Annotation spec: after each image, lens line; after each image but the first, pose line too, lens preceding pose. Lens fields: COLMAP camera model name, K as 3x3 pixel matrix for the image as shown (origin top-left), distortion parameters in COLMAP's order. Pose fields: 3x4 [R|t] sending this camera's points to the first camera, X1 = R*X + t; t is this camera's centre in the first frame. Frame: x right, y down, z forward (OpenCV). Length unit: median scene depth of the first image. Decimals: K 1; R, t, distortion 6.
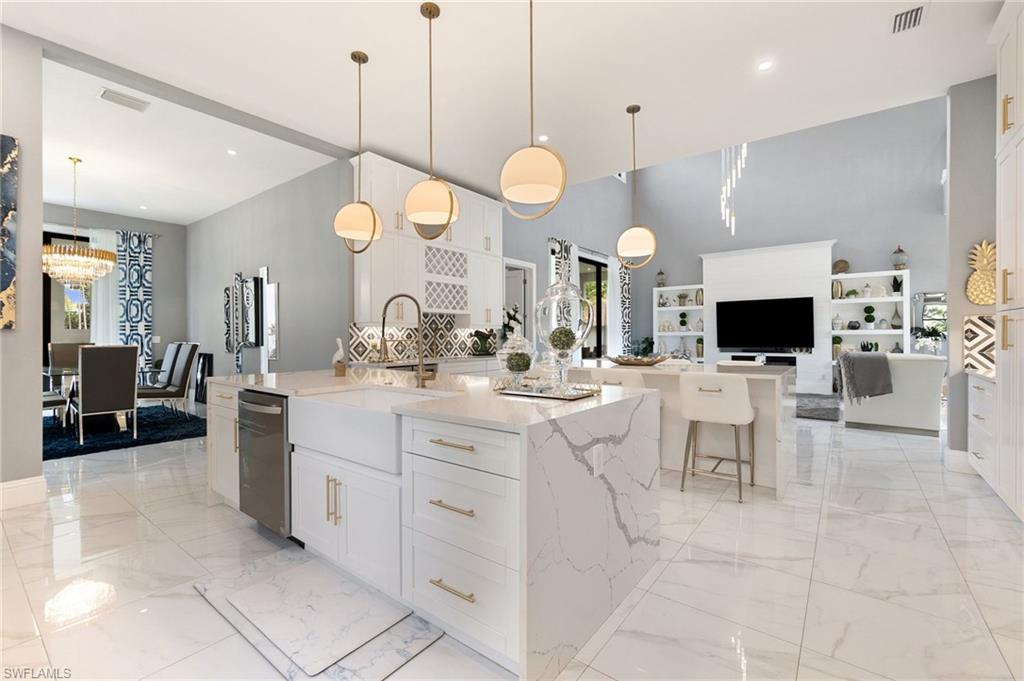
lens RADIAL K [[444.6, 0, 500.1], [0, 444.6, 337.4], [0, 0, 1]] dist [0.000382, 0.000098]
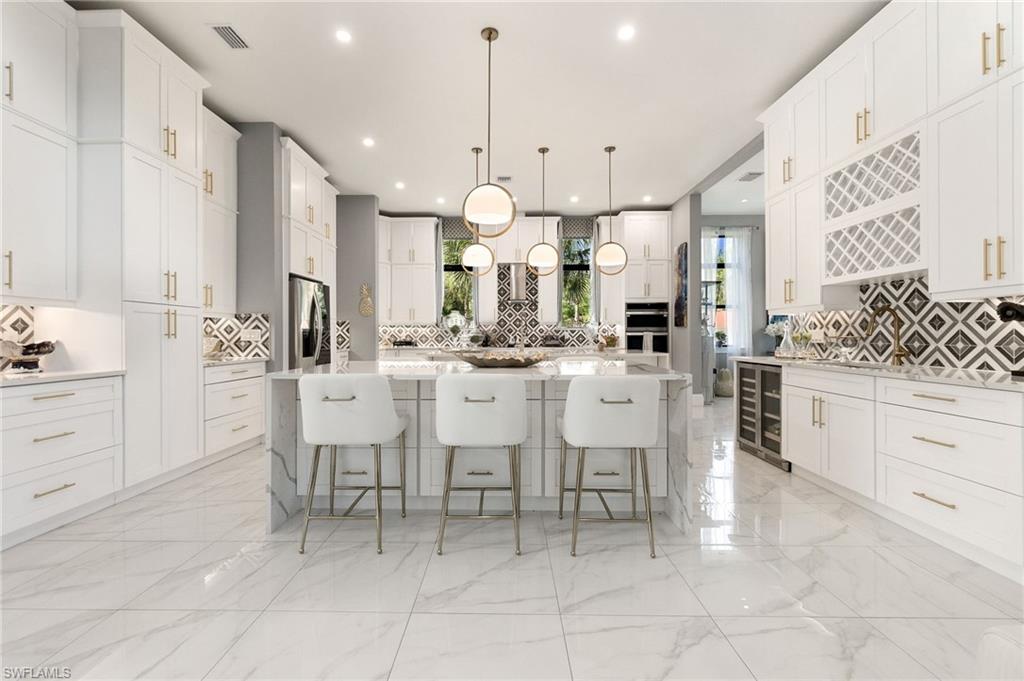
lens RADIAL K [[444.6, 0, 500.1], [0, 444.6, 337.4], [0, 0, 1]] dist [0.000382, 0.000098]
pose [[-0.800585, 0.006443, -0.599185, 0.354981], [0.001615, 0.999962, 0.008594, 0.006079], [0.599217, 0.005913, -0.800565, 0.765187]]
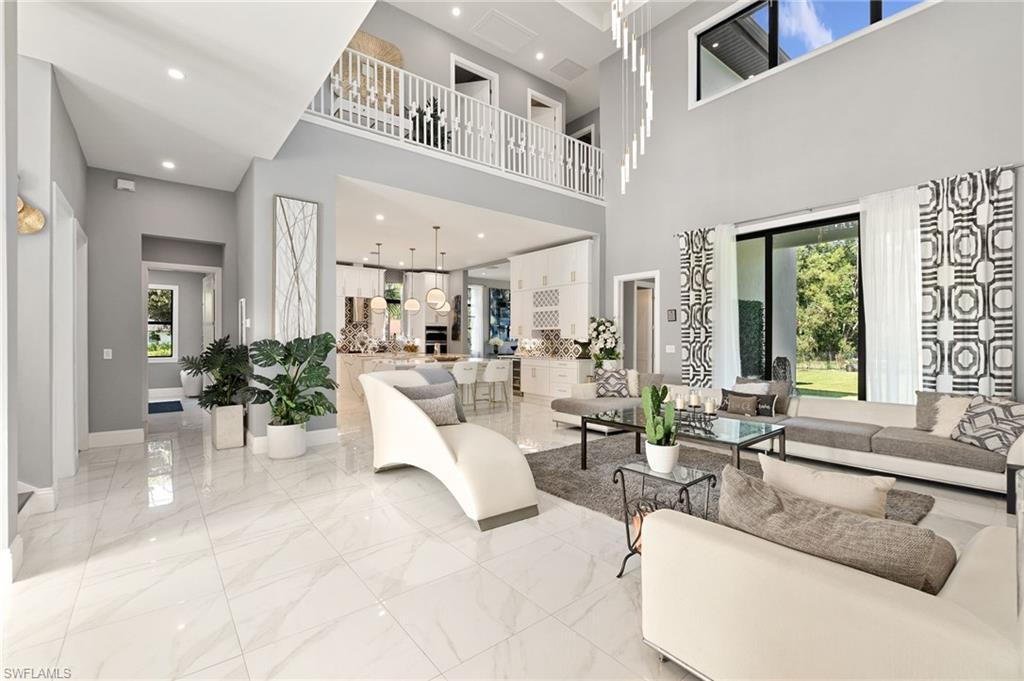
lens RADIAL K [[444.6, 0, 500.1], [0, 444.6, 337.4], [0, 0, 1]] dist [0.000382, 0.000098]
pose [[-0.248756, -0.003371, -0.968560, 0.986987], [-0.006902, 0.999975, -0.001708, -0.014263], [0.968542, 0.006260, -0.248773, 0.820251]]
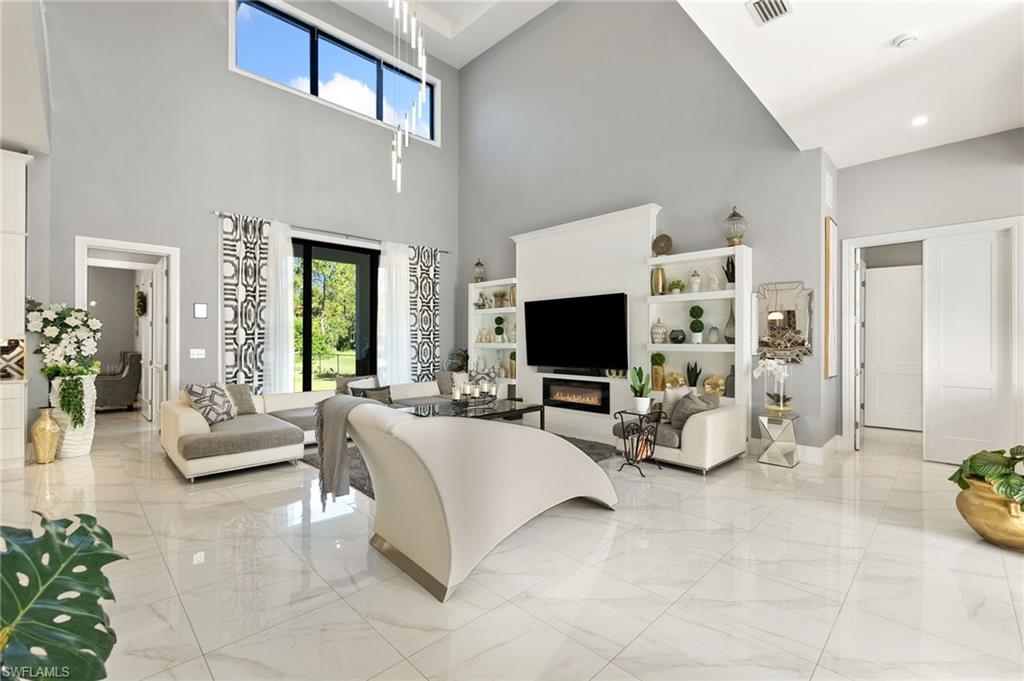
lens RADIAL K [[444.6, 0, 500.1], [0, 444.6, 337.4], [0, 0, 1]] dist [0.000382, 0.000098]
pose [[0.989474, 0.007488, -0.144517, 0.627401], [-0.009259, 0.999890, -0.011585, -0.016076], [0.144414, 0.012802, 0.989434, 0.331386]]
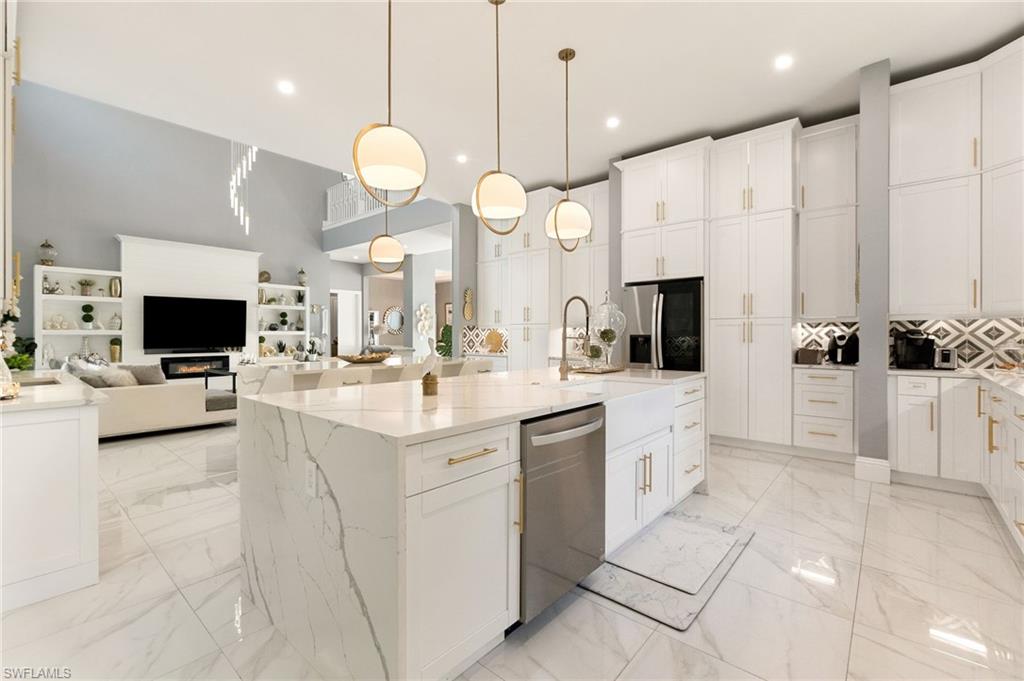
lens RADIAL K [[440.2, 0, 501.9], [0, 440.2, 340.9], [0, 0, 1]] dist [0.001685, 0.000025]
pose [[0.069569, -0.009005, 0.997537, -0.350006], [0.001239, 0.999959, 0.008940, 0.000051], [-0.997576, 0.000614, 0.069577, 0.293089]]
